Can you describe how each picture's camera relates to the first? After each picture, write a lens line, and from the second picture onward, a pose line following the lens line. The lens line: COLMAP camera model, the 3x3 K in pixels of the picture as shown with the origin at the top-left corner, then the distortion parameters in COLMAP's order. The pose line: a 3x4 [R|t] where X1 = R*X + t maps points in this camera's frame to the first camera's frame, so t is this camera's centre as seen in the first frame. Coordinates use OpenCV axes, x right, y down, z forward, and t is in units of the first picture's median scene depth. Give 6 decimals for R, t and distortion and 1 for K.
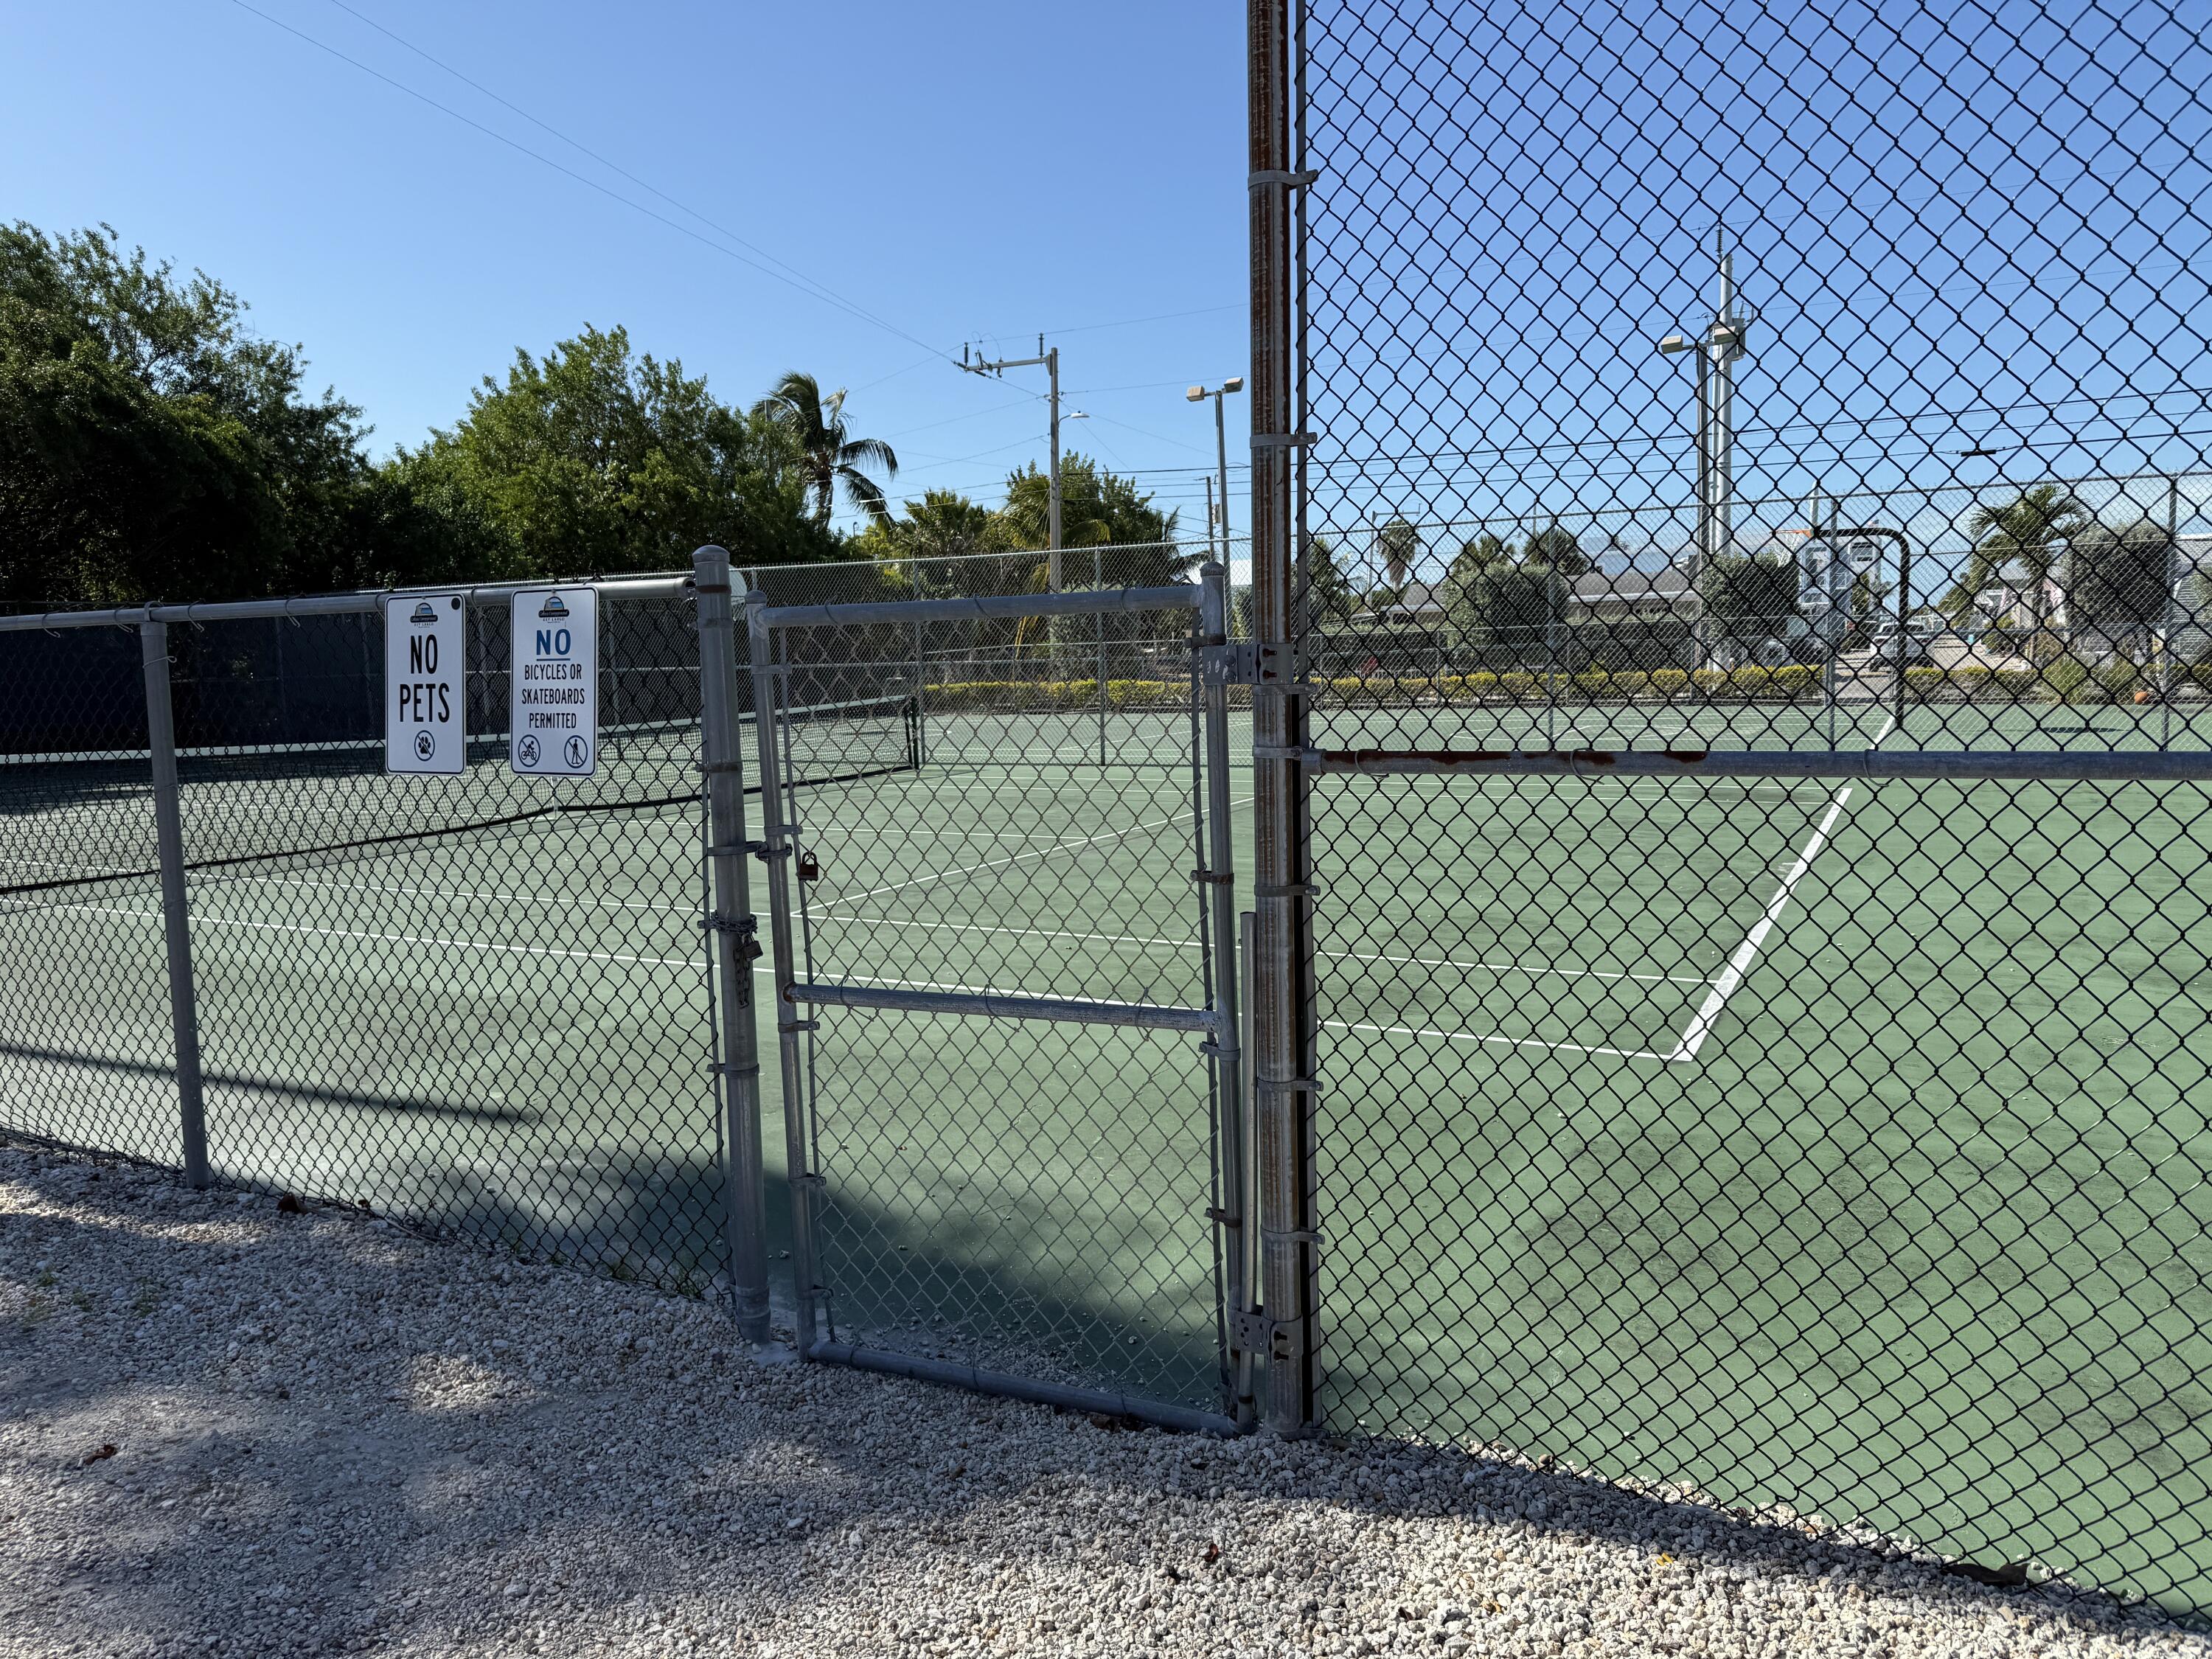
lens RADIAL K [[1570.4, 0, 1171.4], [0, 1570.4, 769.2], [0, 0, 1]] dist [0.055774, -0.082508]
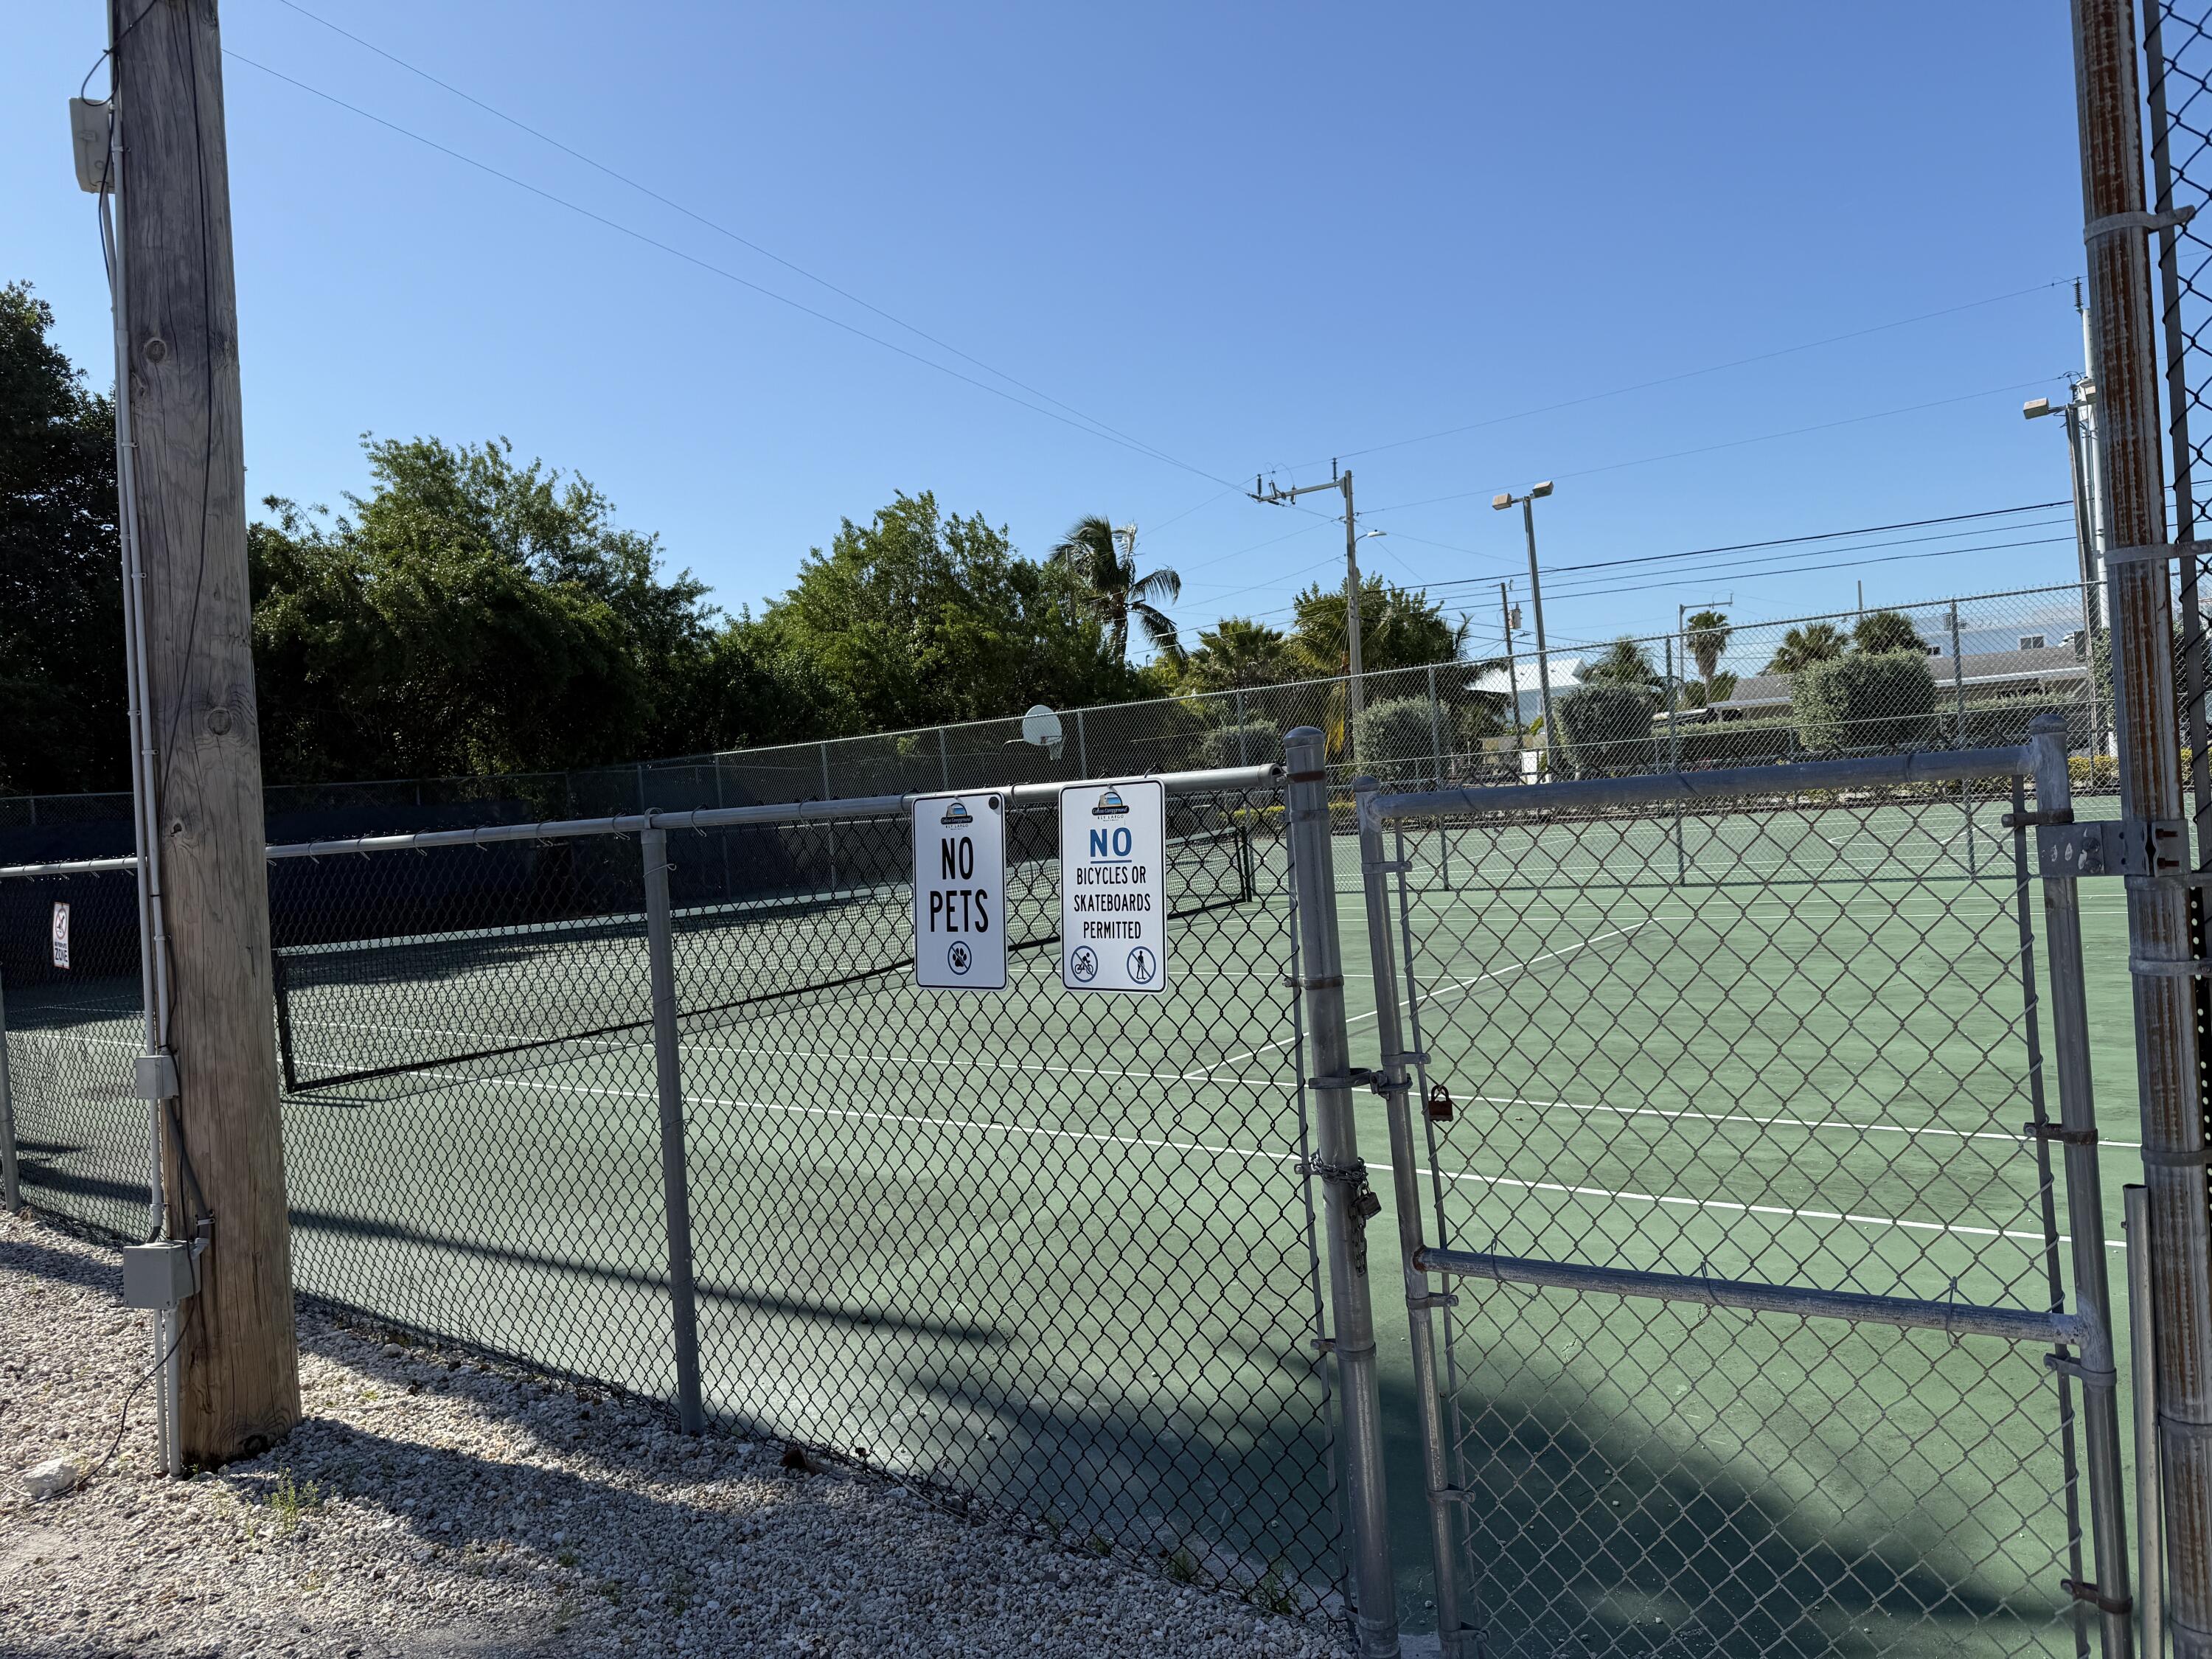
lens RADIAL K [[1566.8, 0, 1141.5], [0, 1566.8, 731.0], [0, 0, 1]] dist [0.129220, -0.219969]
pose [[0.979174, -0.061350, -0.193533, -0.153230], [0.041876, 0.993783, -0.103159, -0.039175], [0.198659, 0.092907, 0.975655, 0.100448]]
